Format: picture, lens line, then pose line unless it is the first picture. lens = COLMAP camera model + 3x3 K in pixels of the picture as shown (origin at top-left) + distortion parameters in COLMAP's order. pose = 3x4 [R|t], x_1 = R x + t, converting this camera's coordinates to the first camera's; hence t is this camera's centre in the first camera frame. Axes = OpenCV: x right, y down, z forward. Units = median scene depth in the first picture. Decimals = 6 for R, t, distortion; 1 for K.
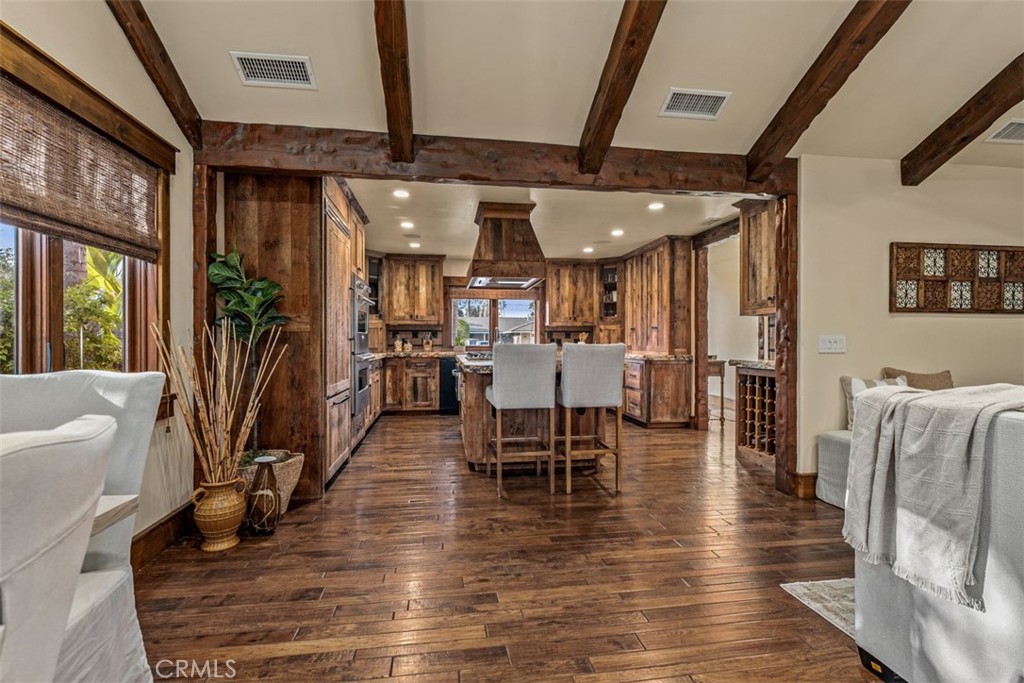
lens RADIAL K [[470.4, 0, 512.7], [0, 470.4, 341.4], [0, 0, 1]] dist [-0.003528, -0.000971]
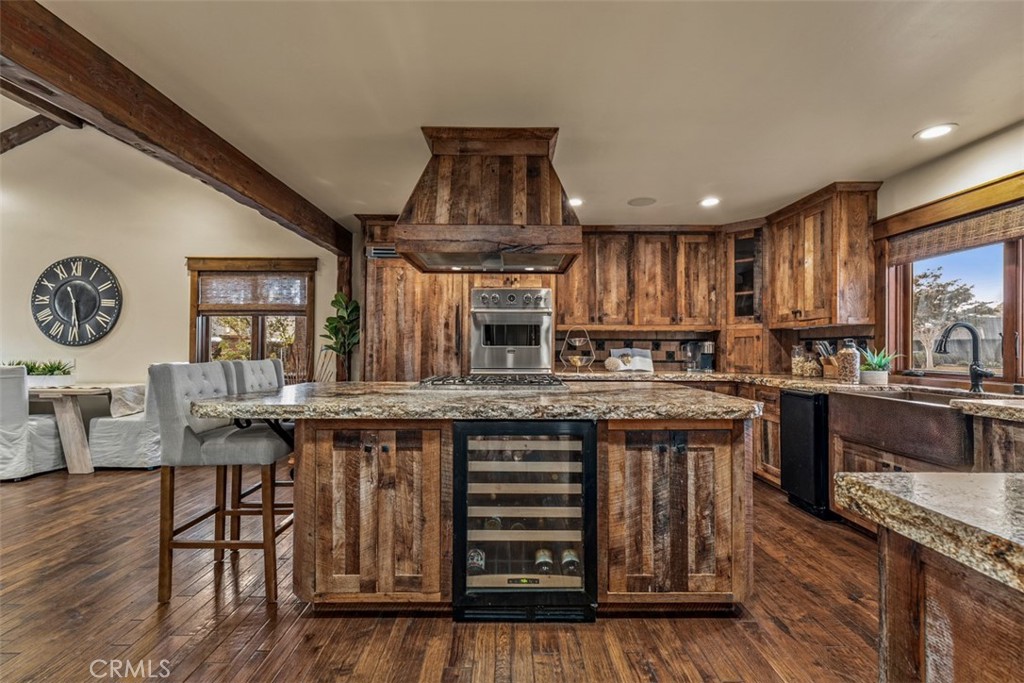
lens RADIAL K [[439.3, 0, 515.8], [0, 439.3, 342.5], [0, 0, 1]] dist [-0.000409, -0.000931]
pose [[-0.141475, -0.015622, -0.989819, 0.357525], [-0.005428, 0.999873, -0.015005, -0.008837], [0.989927, 0.003250, -0.141542, 0.747288]]
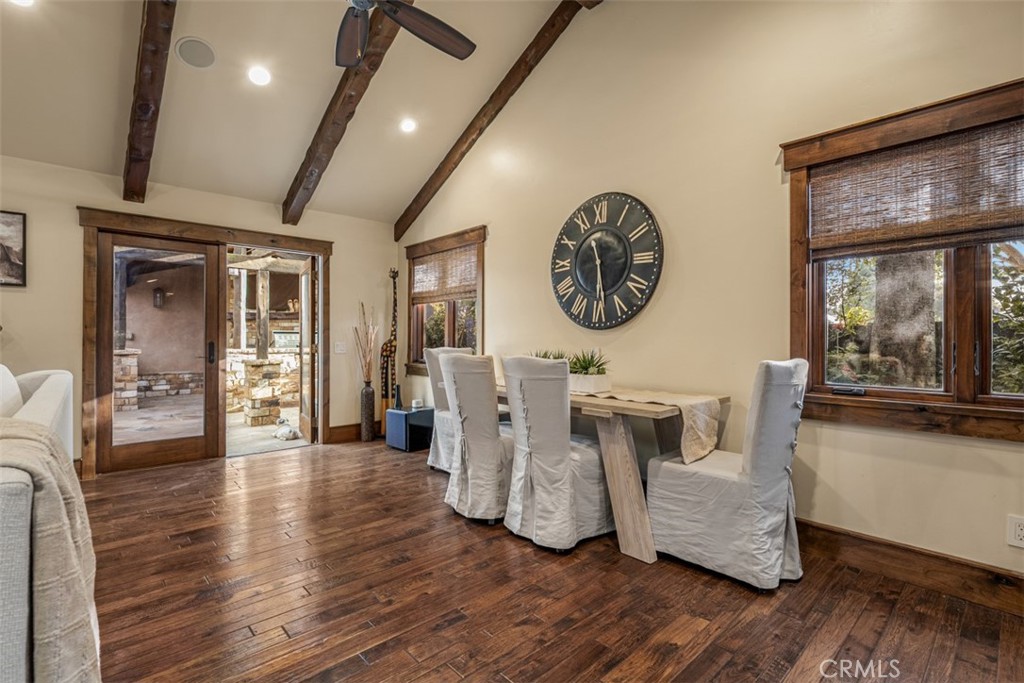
lens RADIAL K [[470.4, 0, 511.6], [0, 470.4, 339.7], [0, 0, 1]] dist [-0.003528, -0.000971]
pose [[-0.830067, 0.001885, -0.557661, 0.136139], [-0.001530, 0.999983, 0.005658, -0.001881], [0.557662, 0.005550, -0.830050, 0.341277]]
